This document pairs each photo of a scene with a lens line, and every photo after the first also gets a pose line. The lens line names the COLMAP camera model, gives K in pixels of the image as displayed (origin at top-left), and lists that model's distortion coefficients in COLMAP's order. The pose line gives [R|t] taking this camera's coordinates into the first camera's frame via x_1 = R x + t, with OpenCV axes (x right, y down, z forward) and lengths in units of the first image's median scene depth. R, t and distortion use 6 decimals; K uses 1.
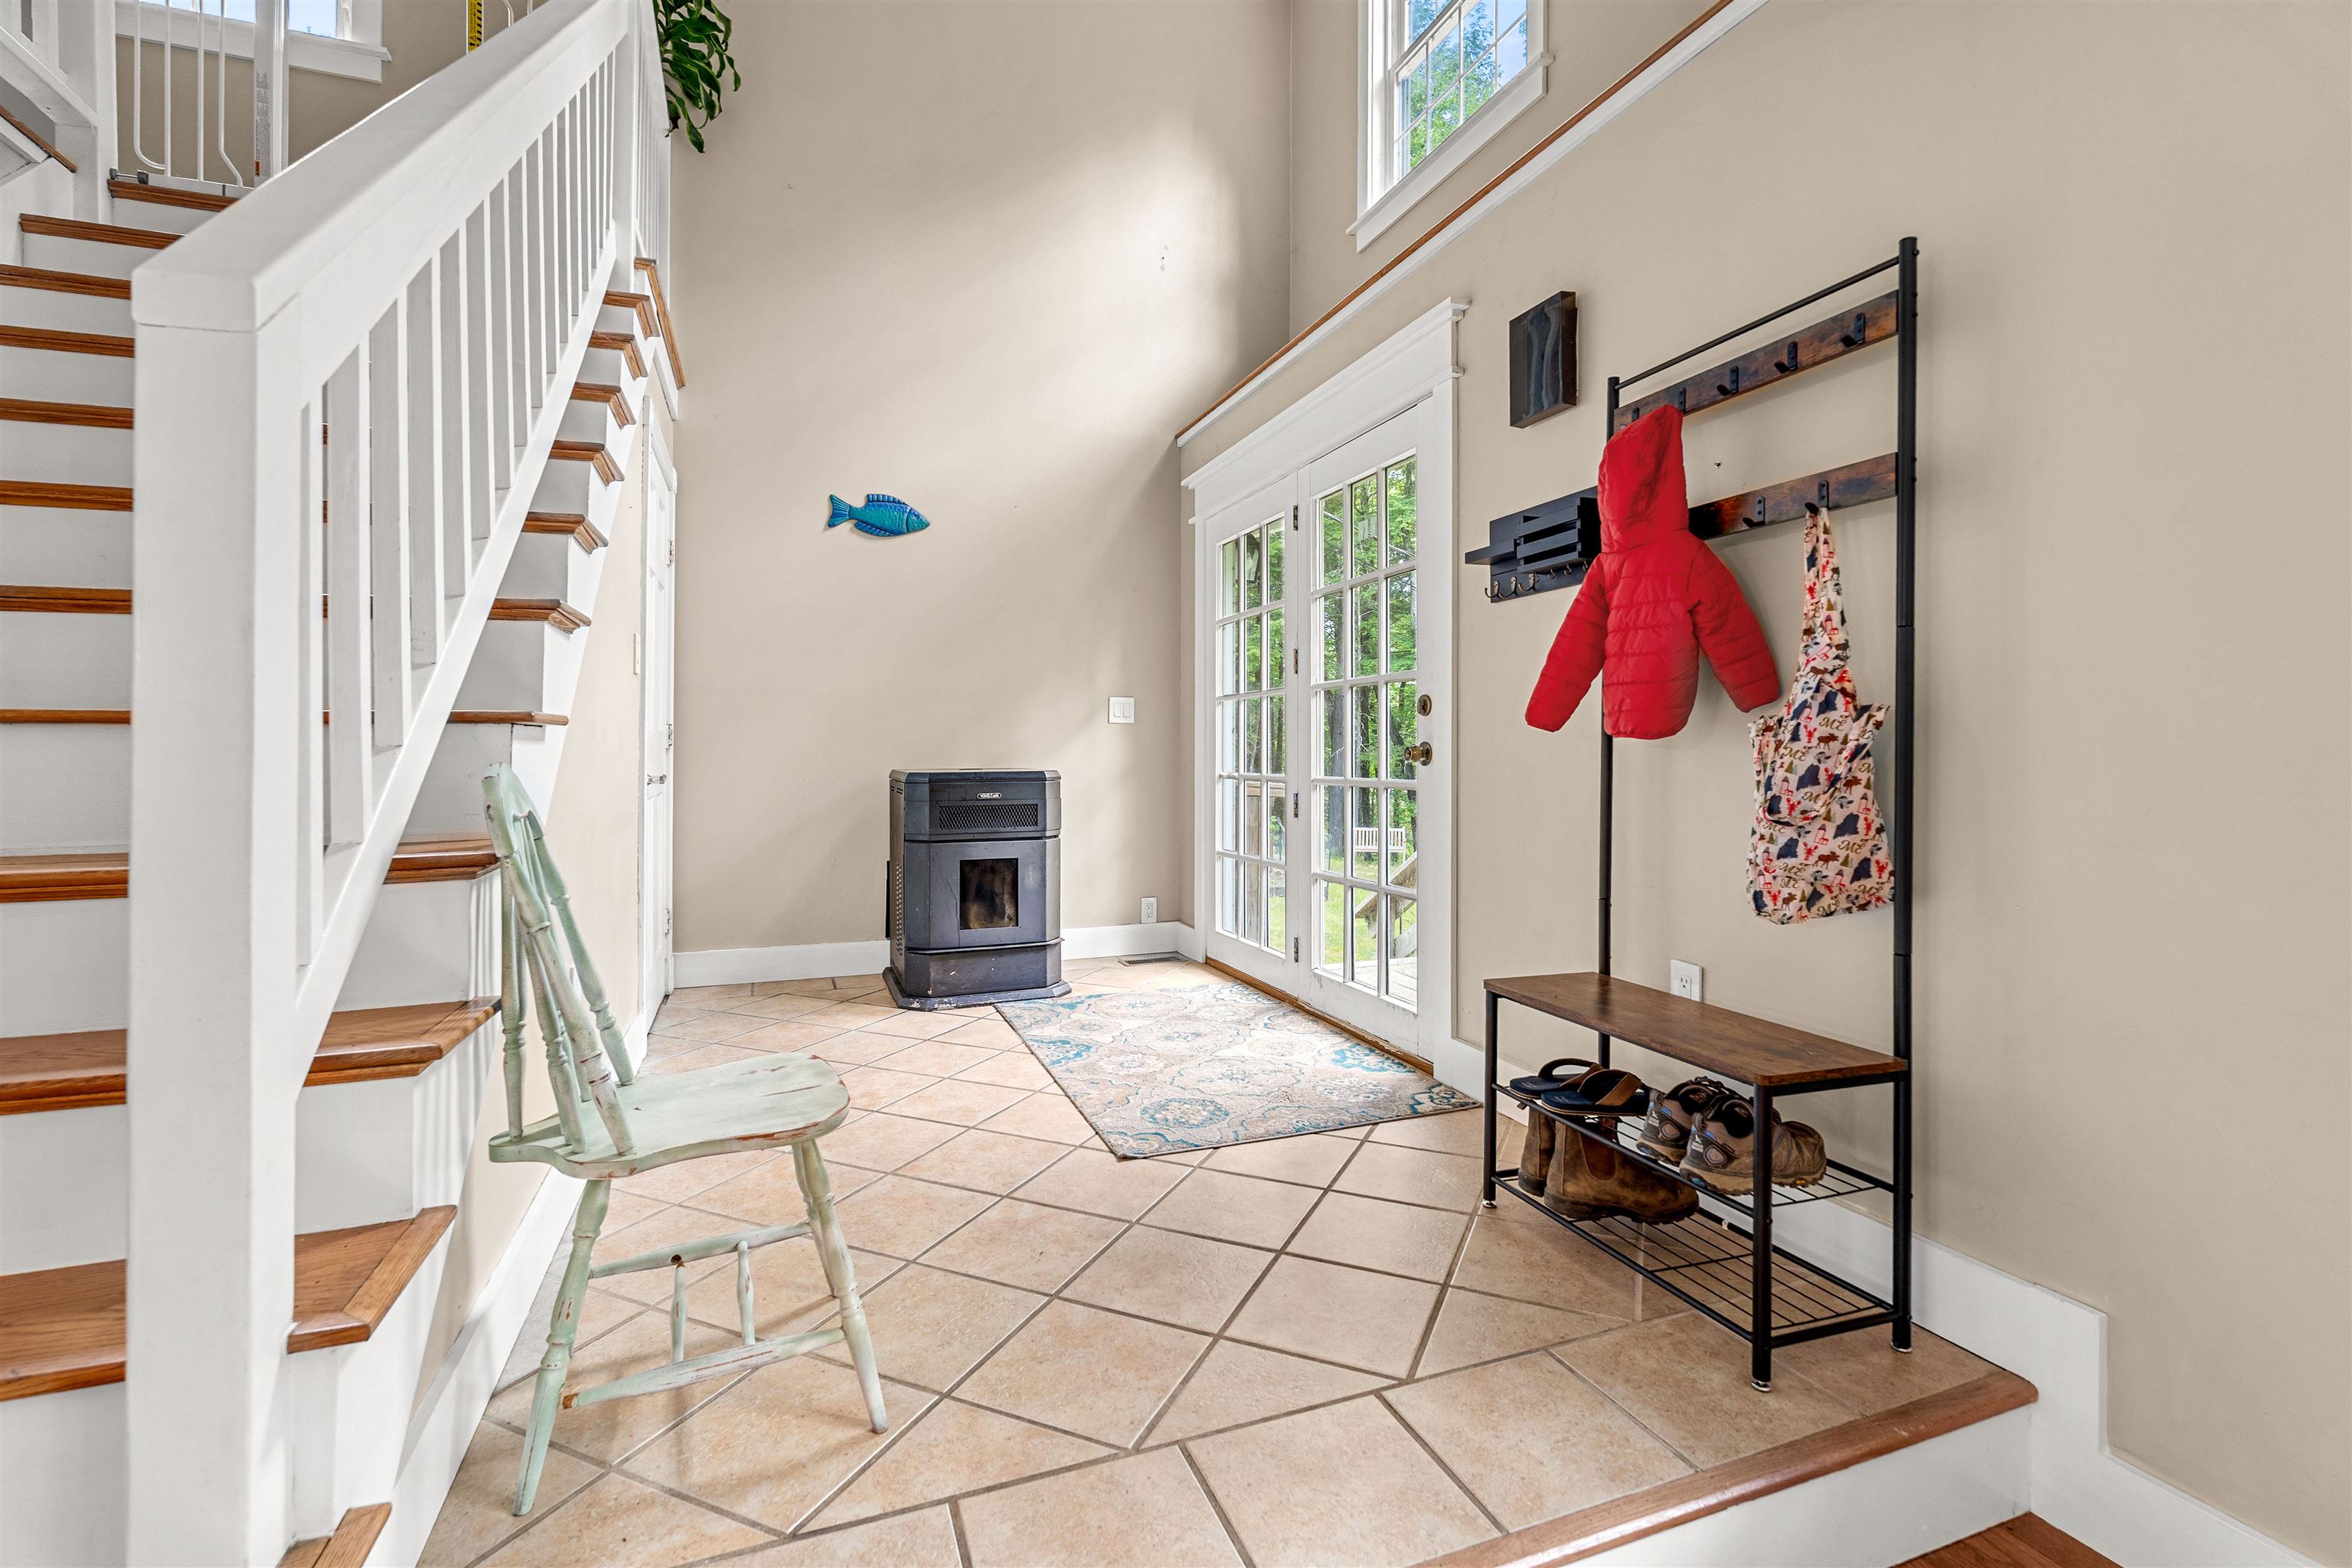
lens RADIAL K [[1049.9, 0, 1167.3], [0, 1049.9, 747.8], [0, 0, 1]] dist [0.000507, 0.000303]
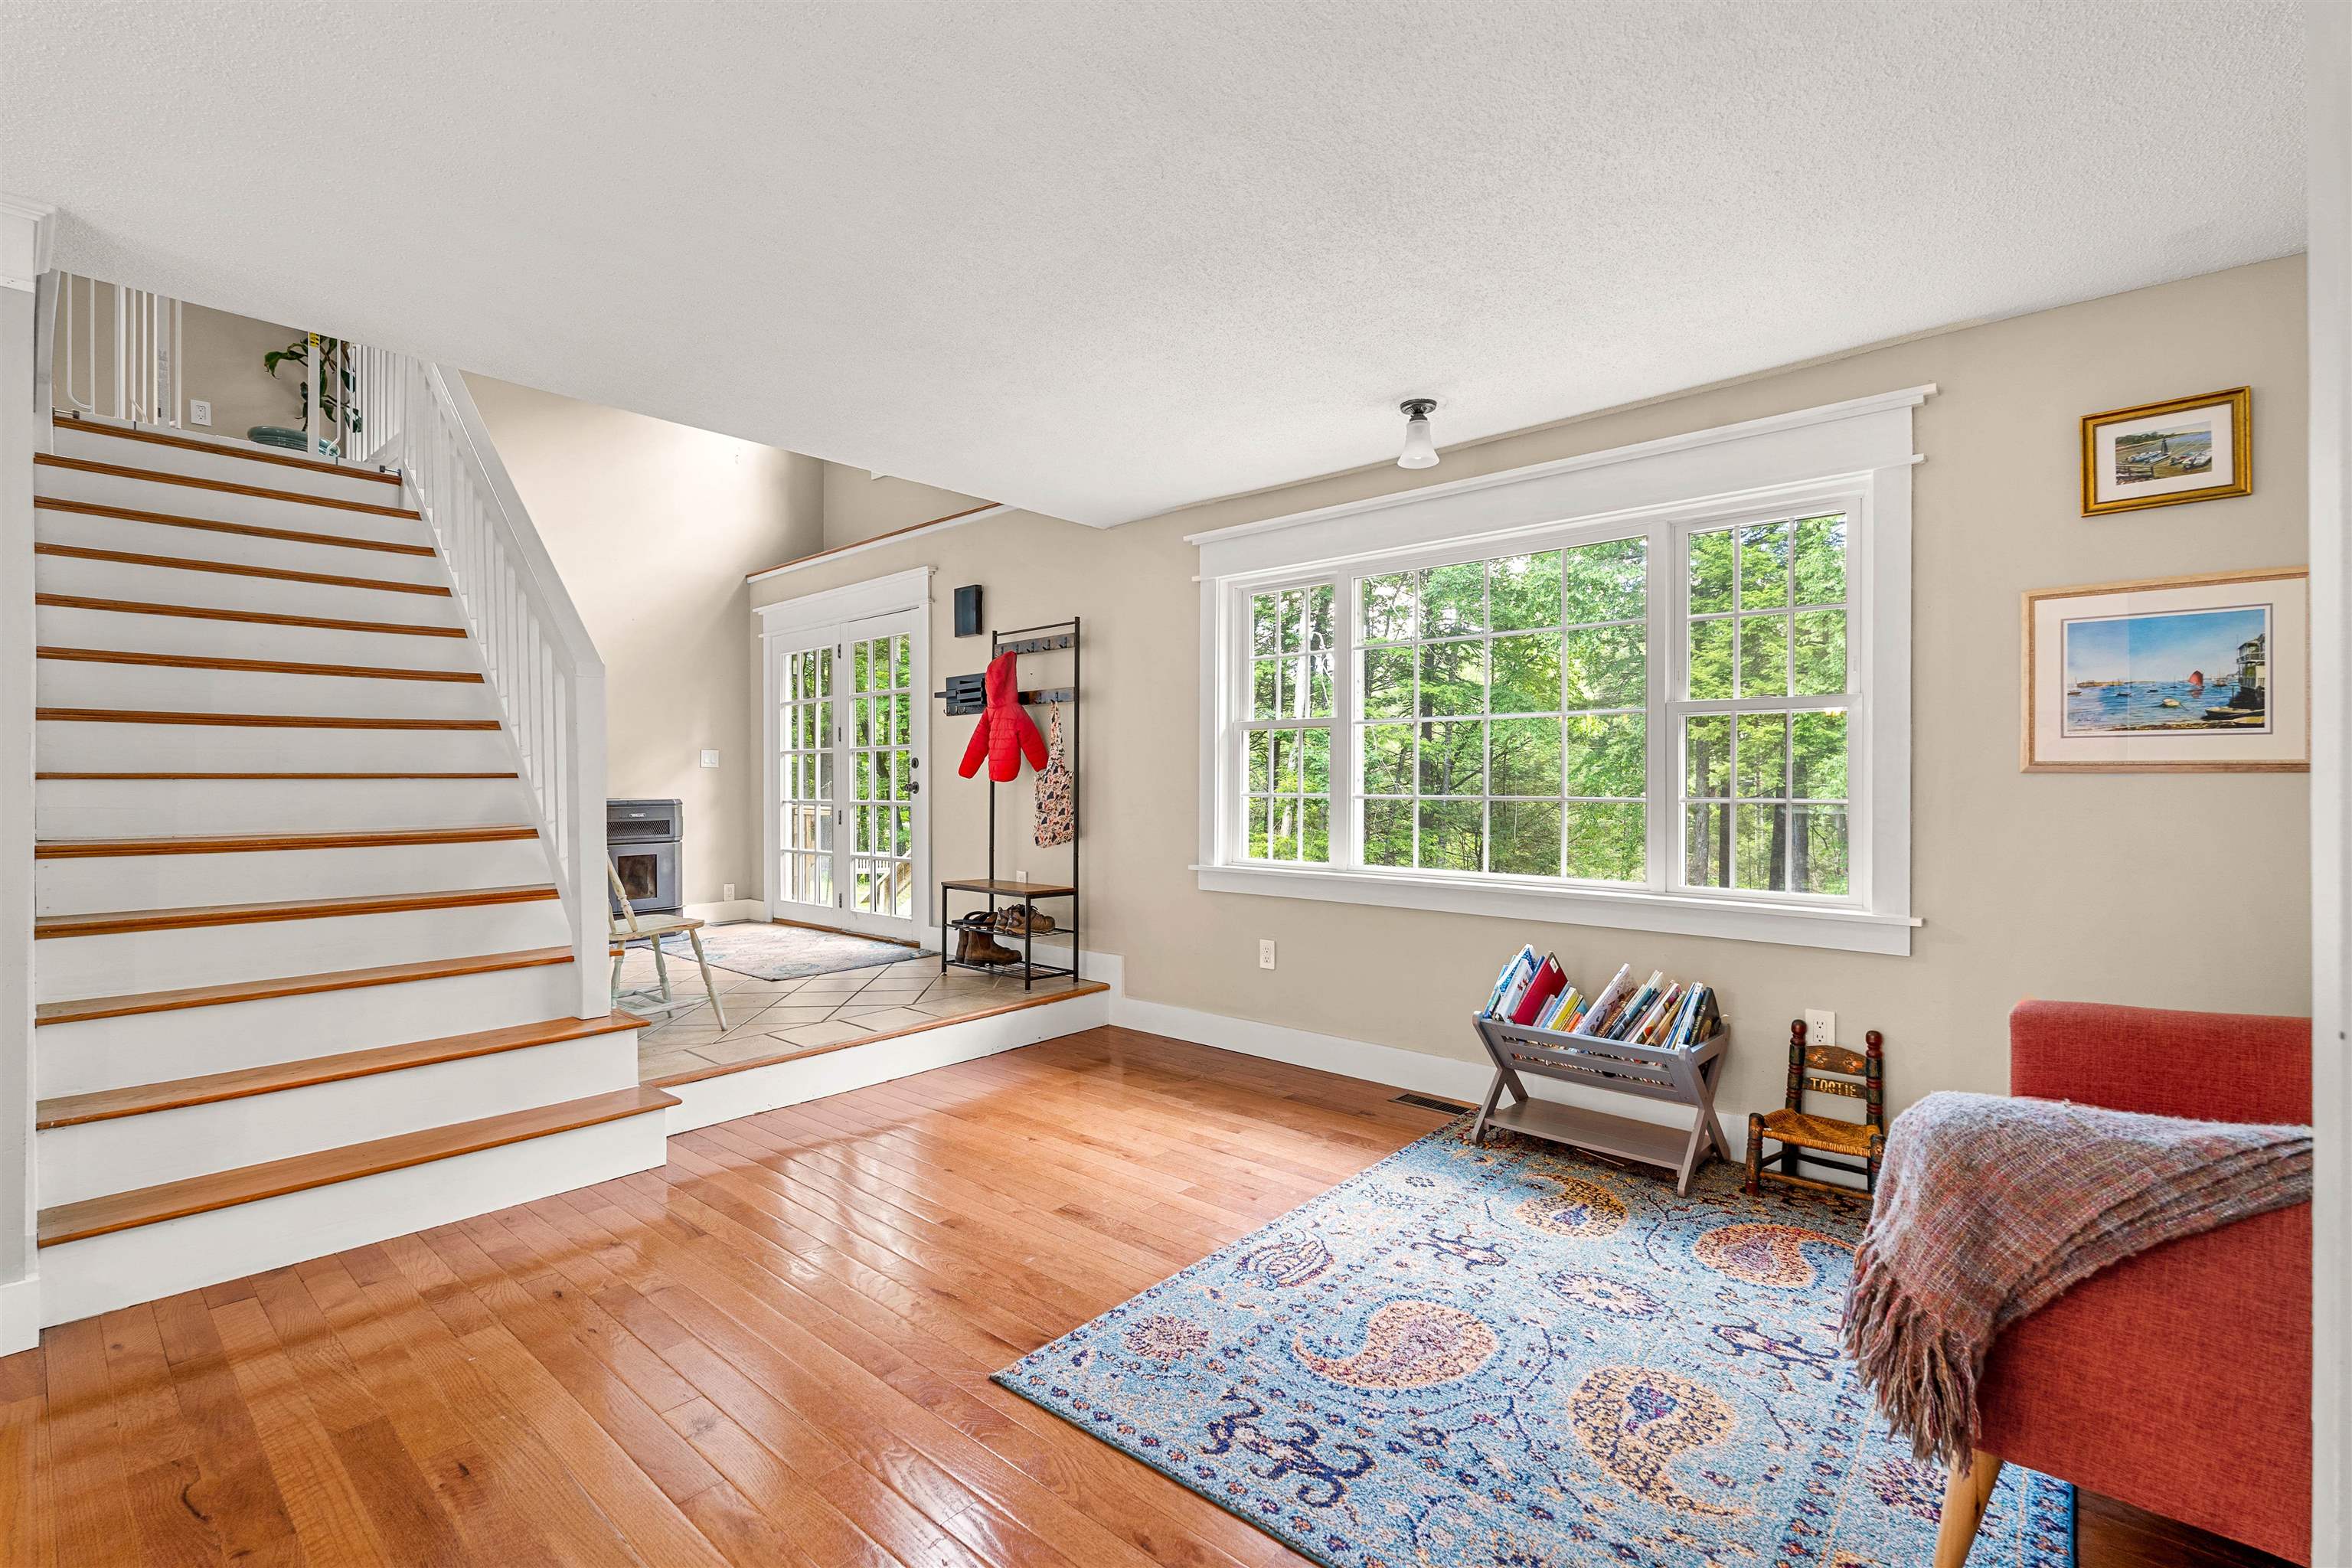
lens RADIAL K [[1054.2, 0, 1173.9], [0, 1054.2, 772.3], [0, 0, 1]] dist [-0.002288, -0.000755]
pose [[0.882560, -0.000156, 0.470200, -0.309101], [0.002774, 0.999984, -0.004876, -0.014073], [-0.470192, 0.005607, 0.882546, -1.175109]]
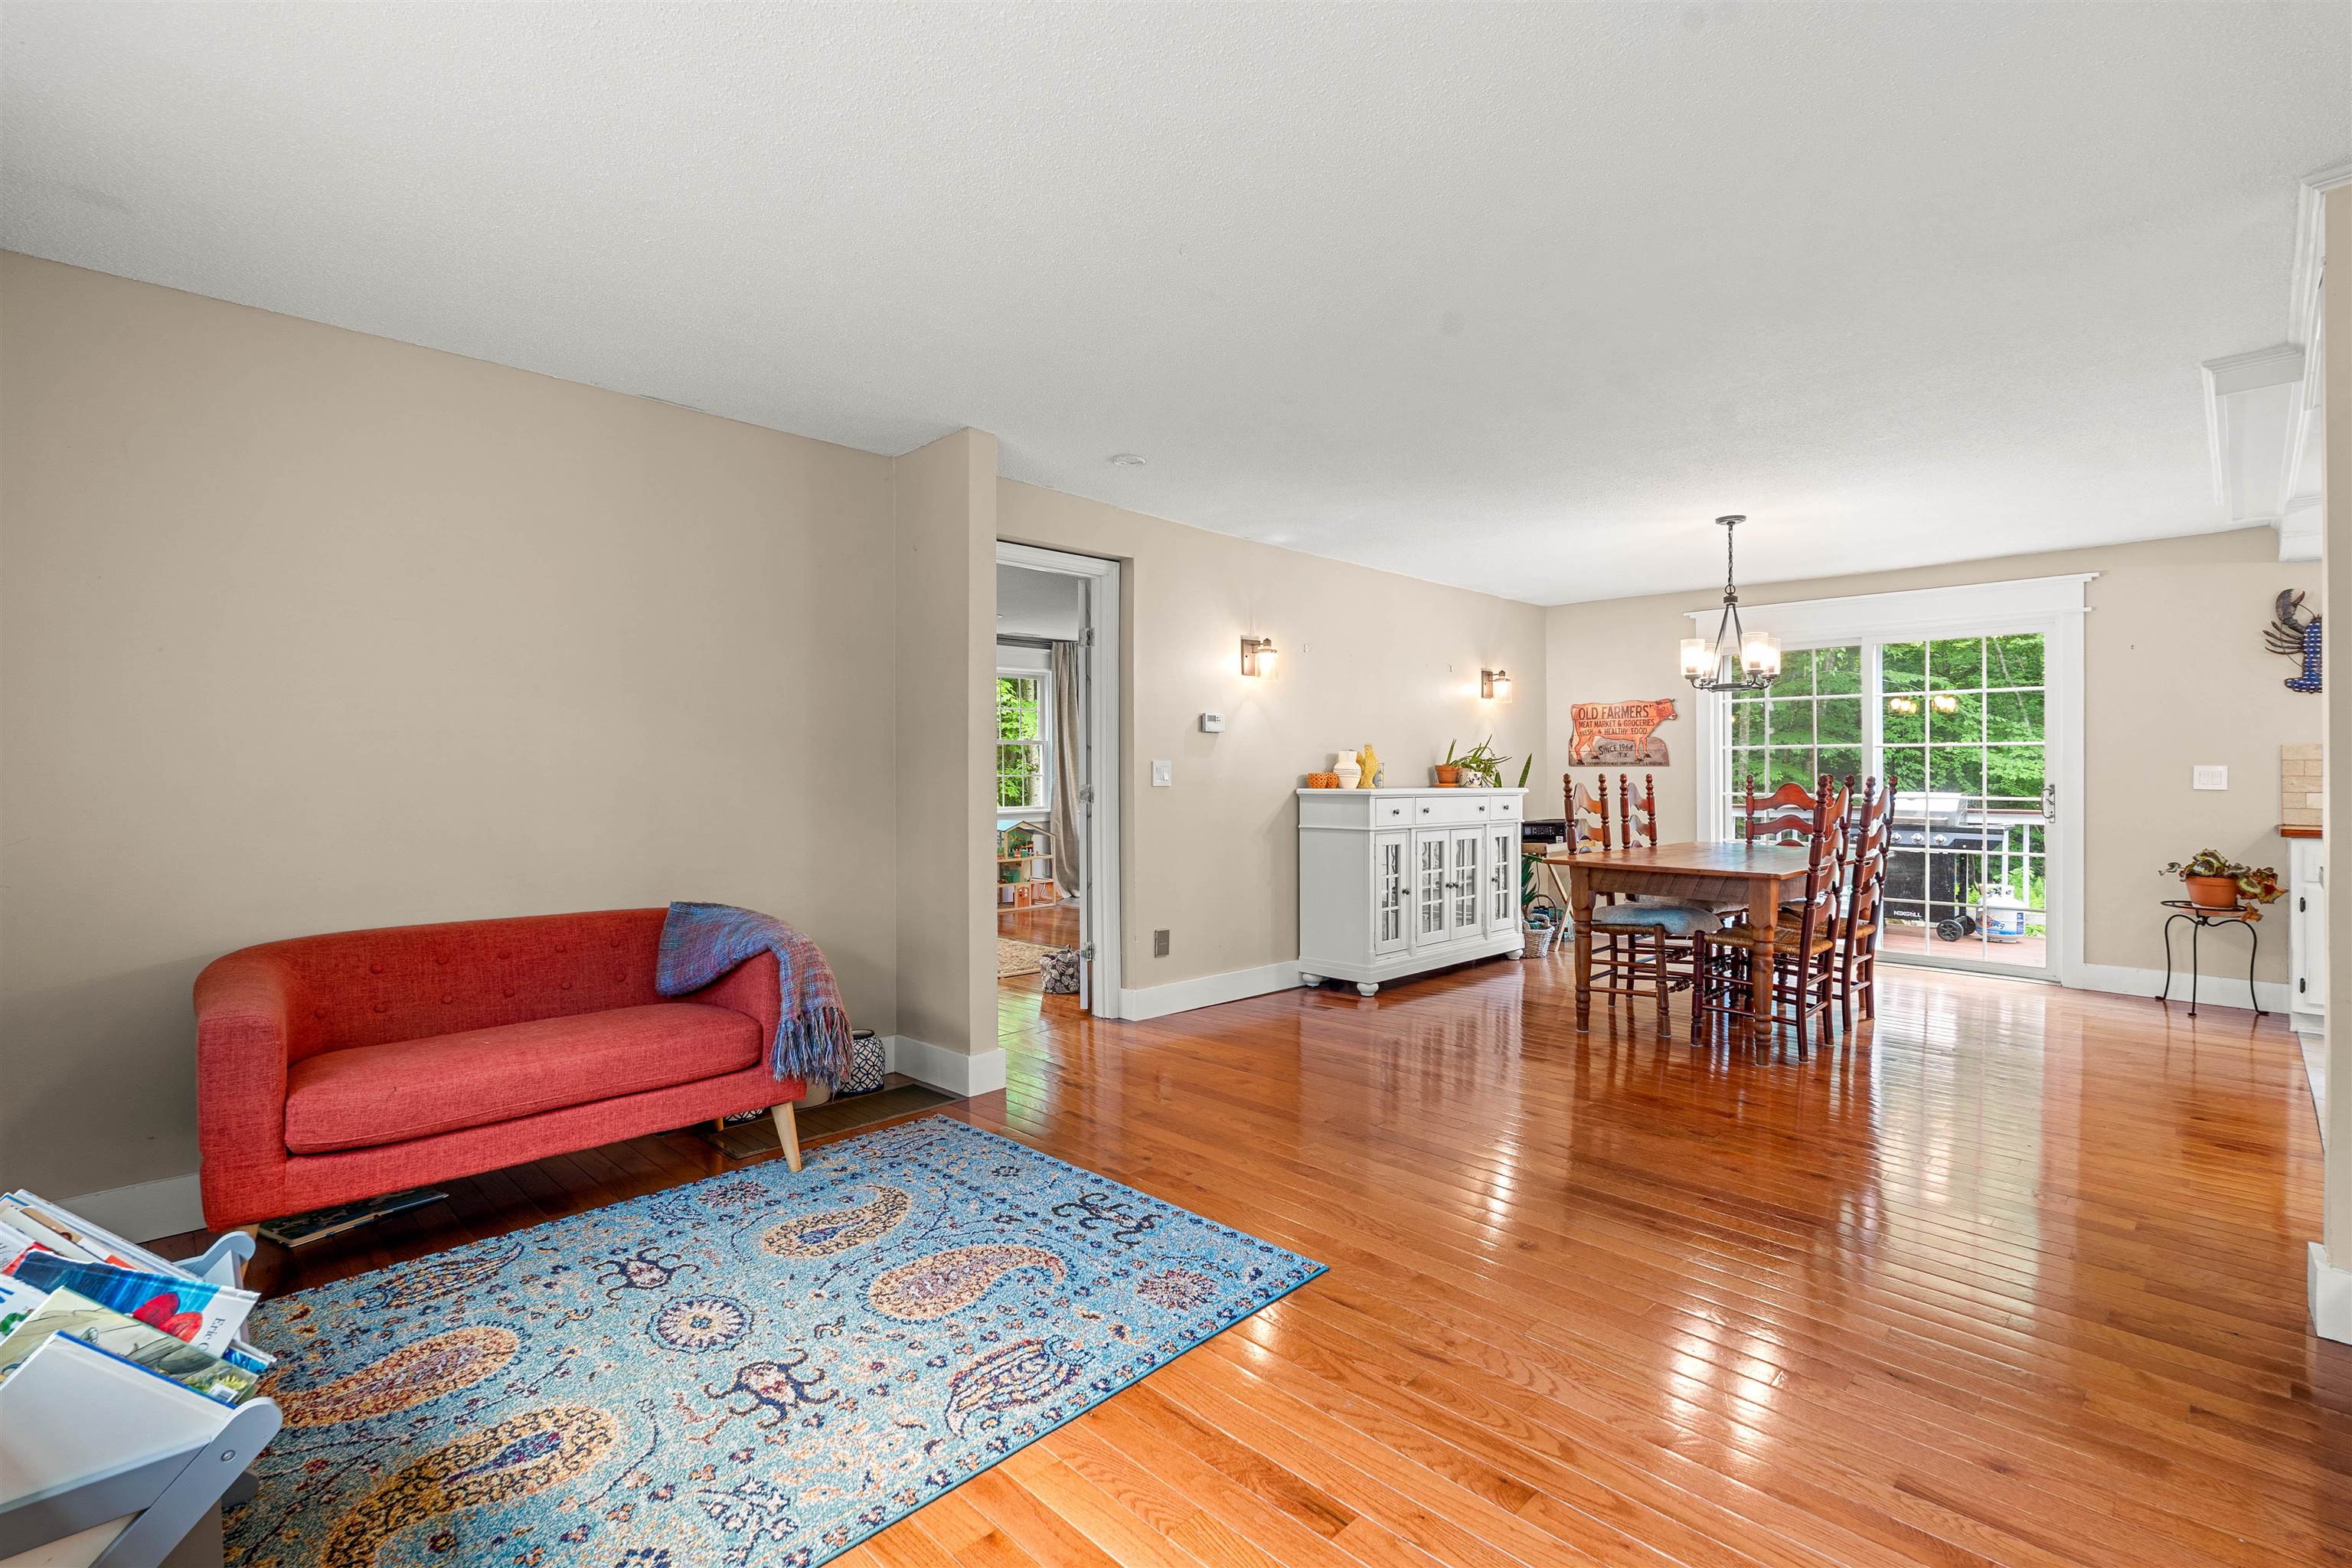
lens RADIAL K [[1054.2, 0, 1173.9], [0, 1054.2, 772.3], [0, 0, 1]] dist [-0.002288, -0.000755]
pose [[-0.910527, -0.002256, -0.413444, 0.463711], [-0.001178, 0.999995, -0.002861, -0.004564], [0.413448, -0.002118, -0.910525, 0.404872]]
